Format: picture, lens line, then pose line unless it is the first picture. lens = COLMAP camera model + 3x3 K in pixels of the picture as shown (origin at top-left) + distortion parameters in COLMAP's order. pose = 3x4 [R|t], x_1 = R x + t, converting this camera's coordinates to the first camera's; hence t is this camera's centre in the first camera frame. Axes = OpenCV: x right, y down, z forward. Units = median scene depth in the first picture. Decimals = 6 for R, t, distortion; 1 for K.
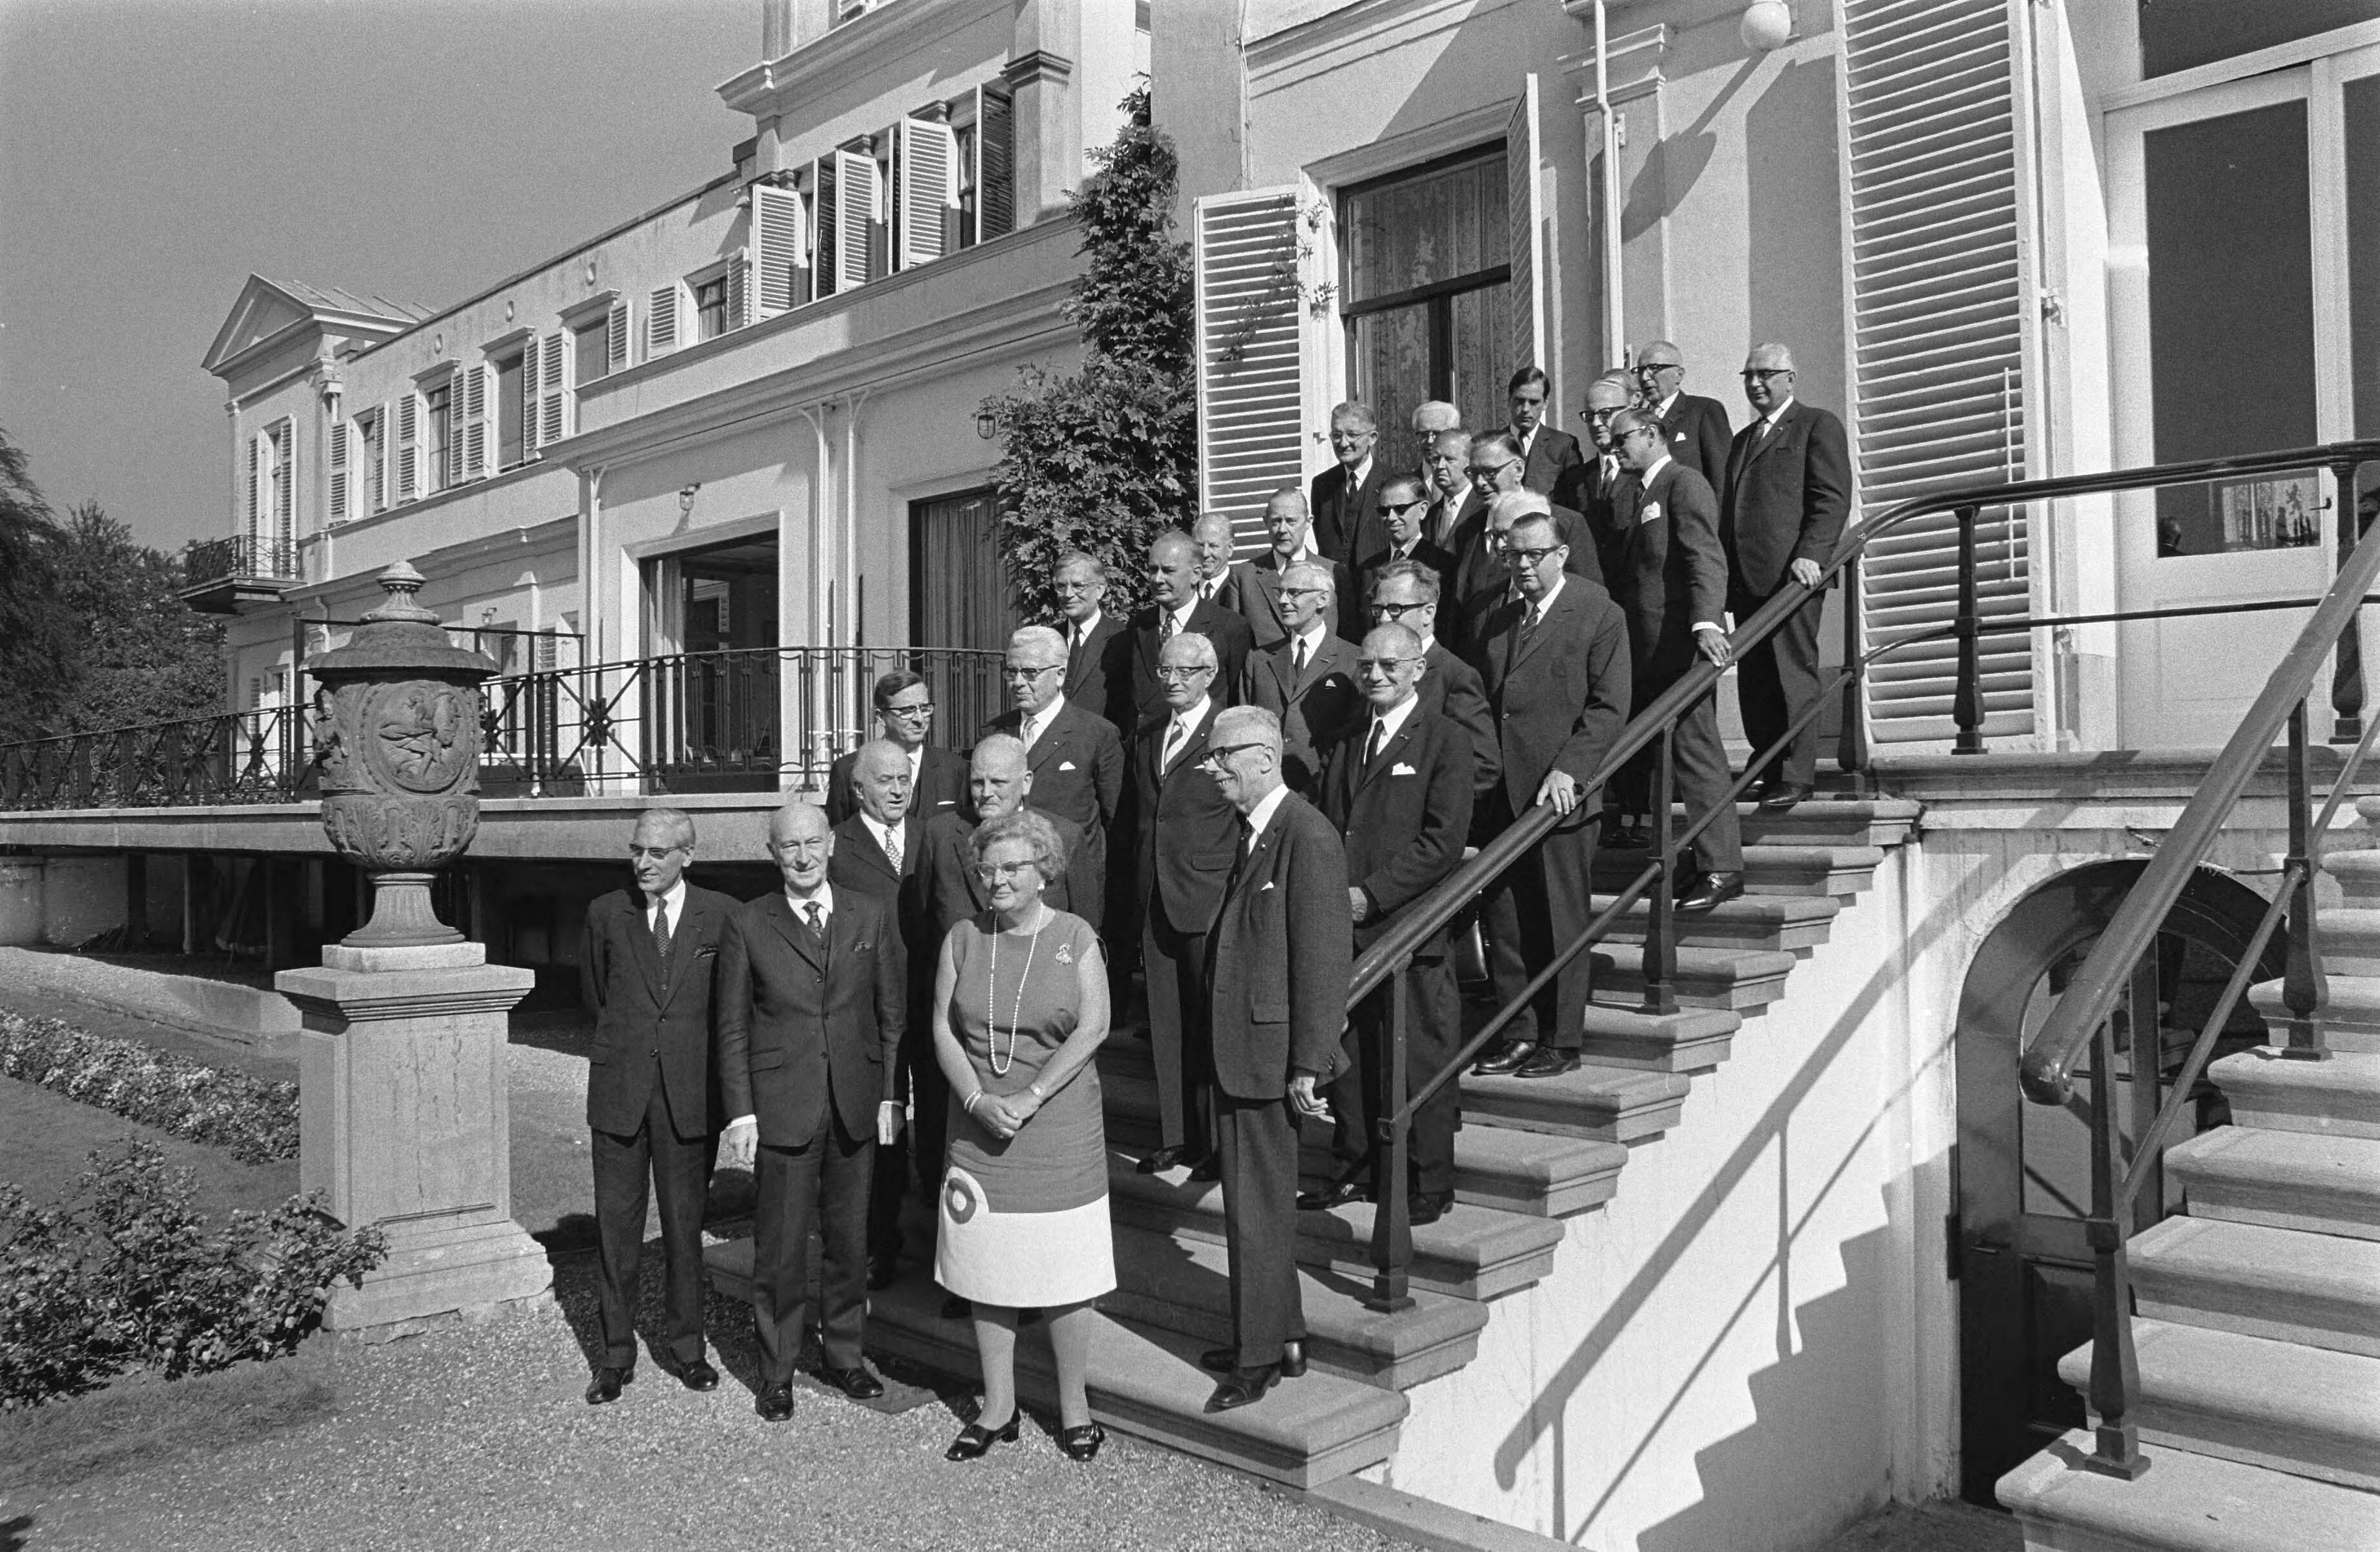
lens RADIAL K [[1820.8, 0, 1189.1], [0, 1820.8, 749.8], [0, 0, 1]] dist [-0.072883, 0.096549]
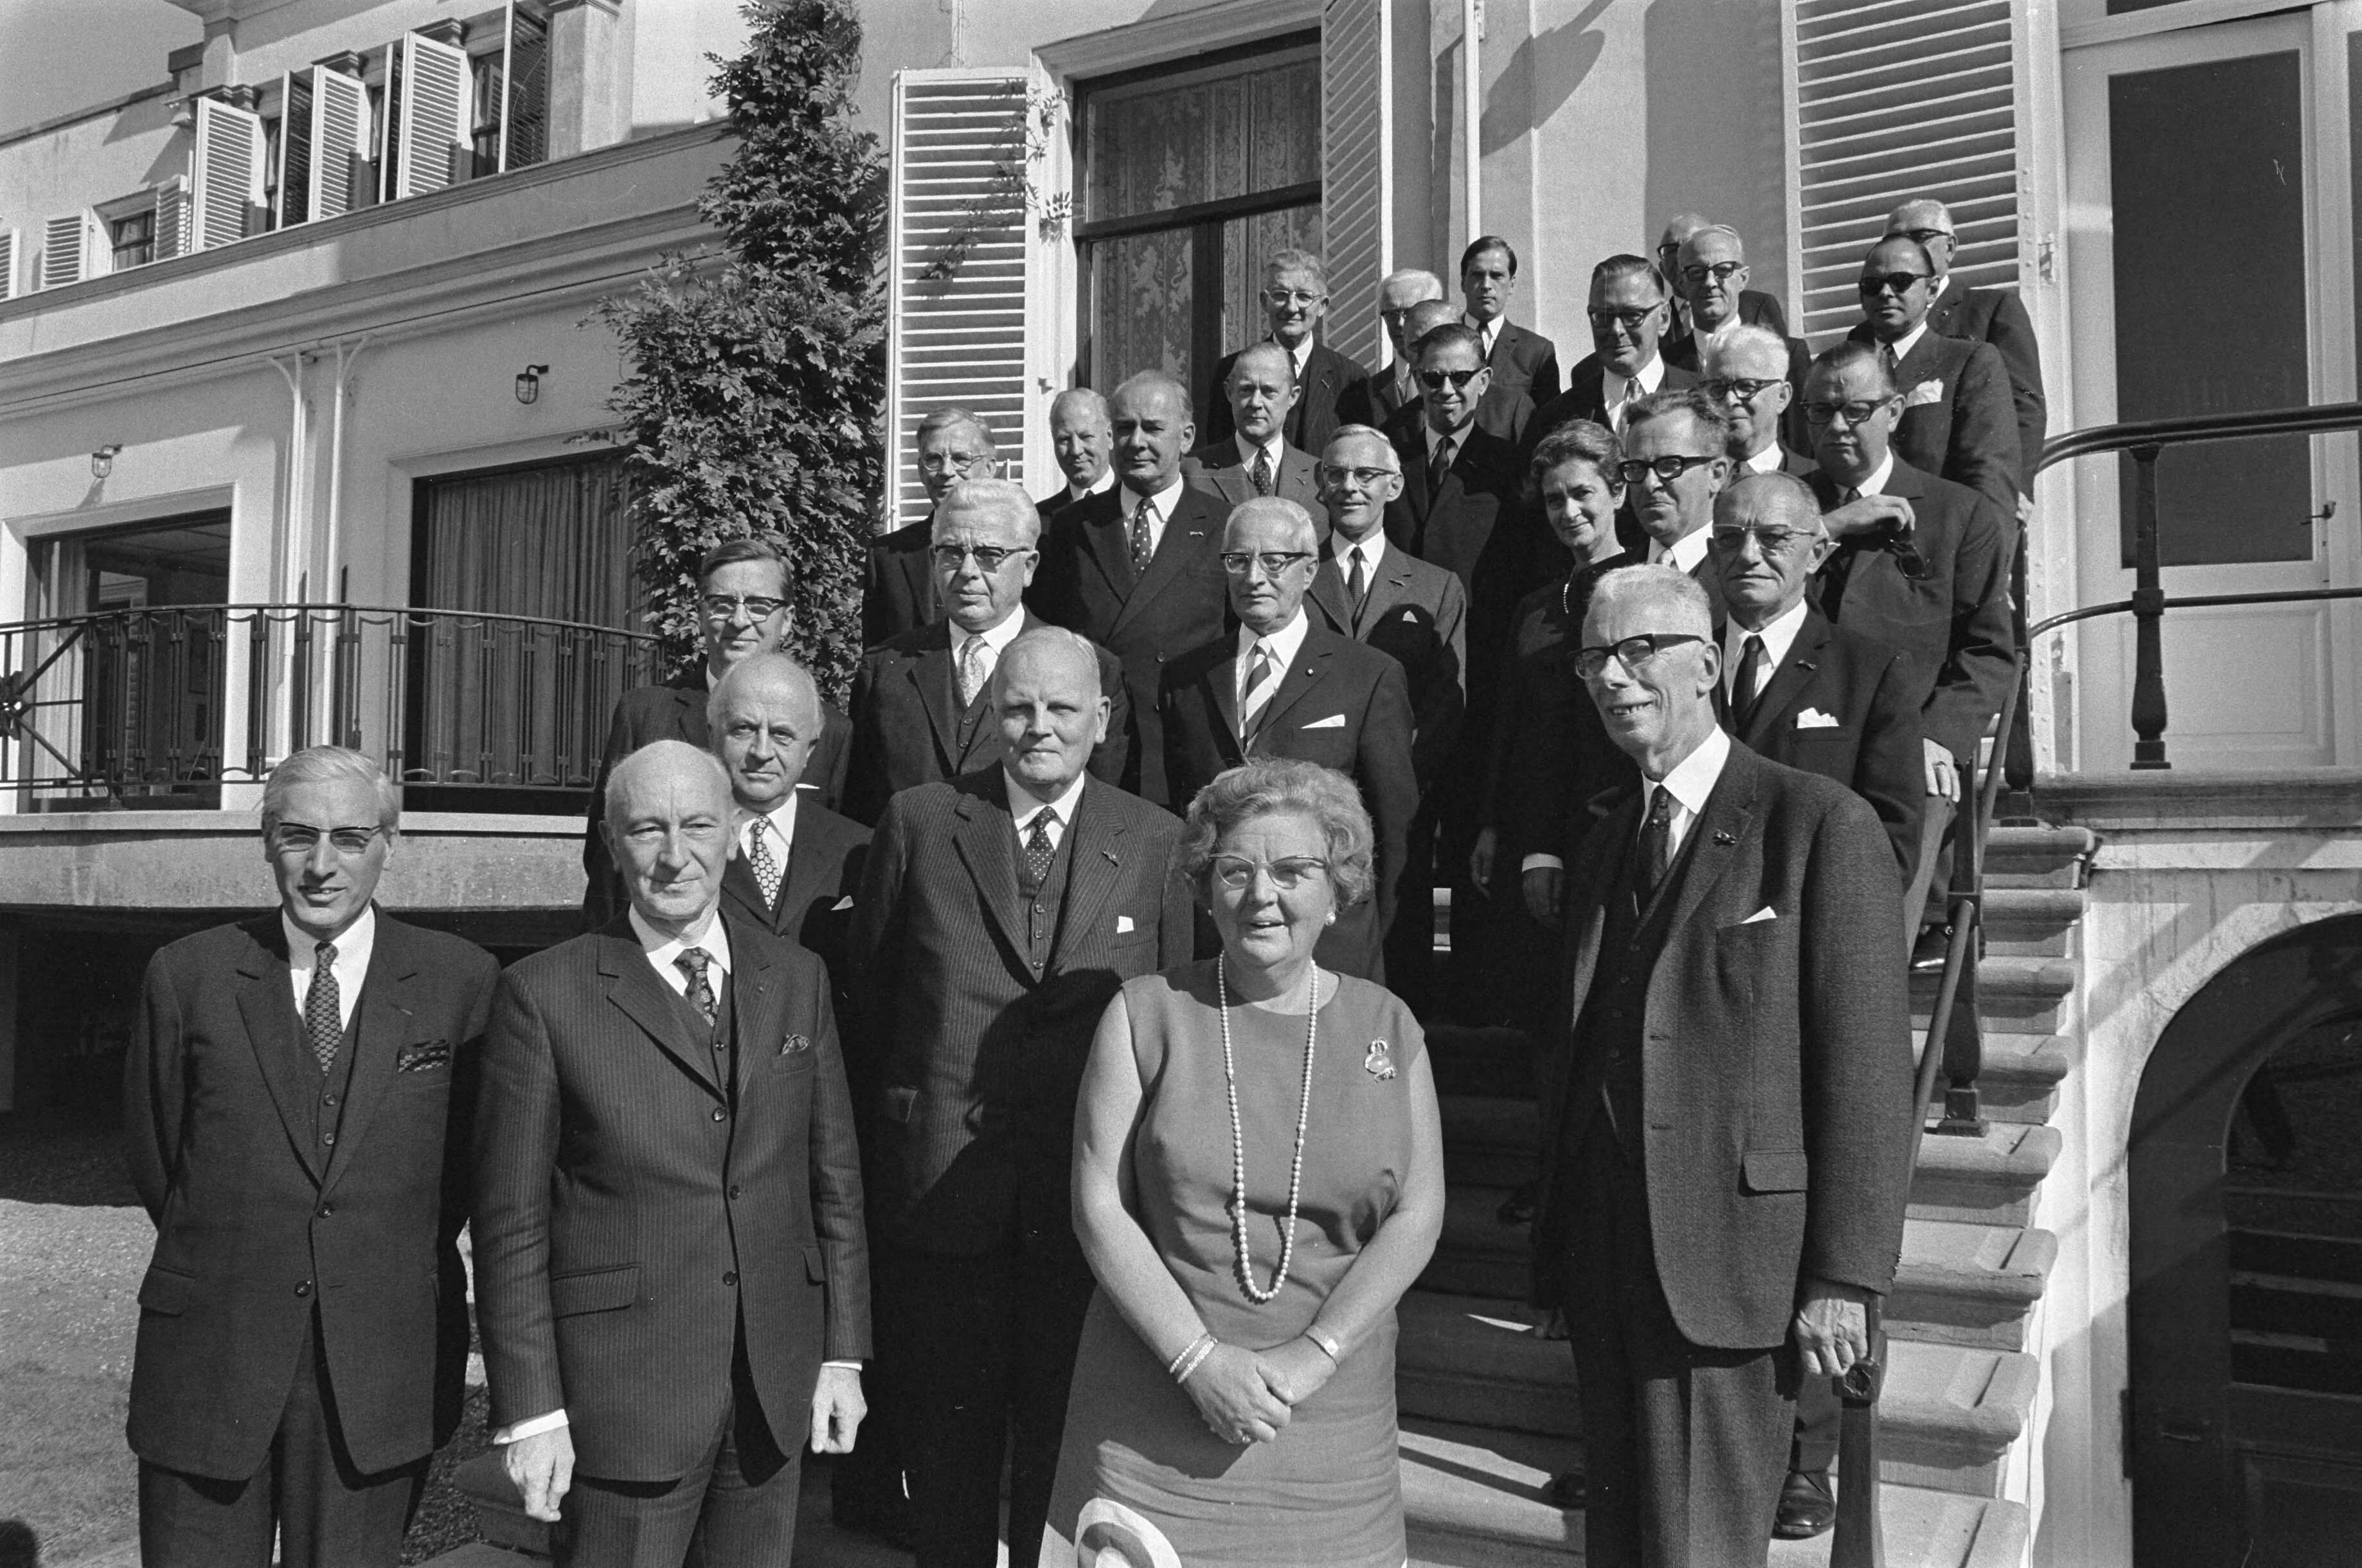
lens RADIAL K [[1864.0, 0, 1181.0], [0, 1864.0, 784.0], [0, 0, 1]] dist [-0.090157, 0.101726]
pose [[0.958964, 0.031821, 0.281737, -0.093067], [-0.025699, 0.999347, -0.025398, 0.020643], [-0.282361, 0.017116, 0.959156, 0.207033]]
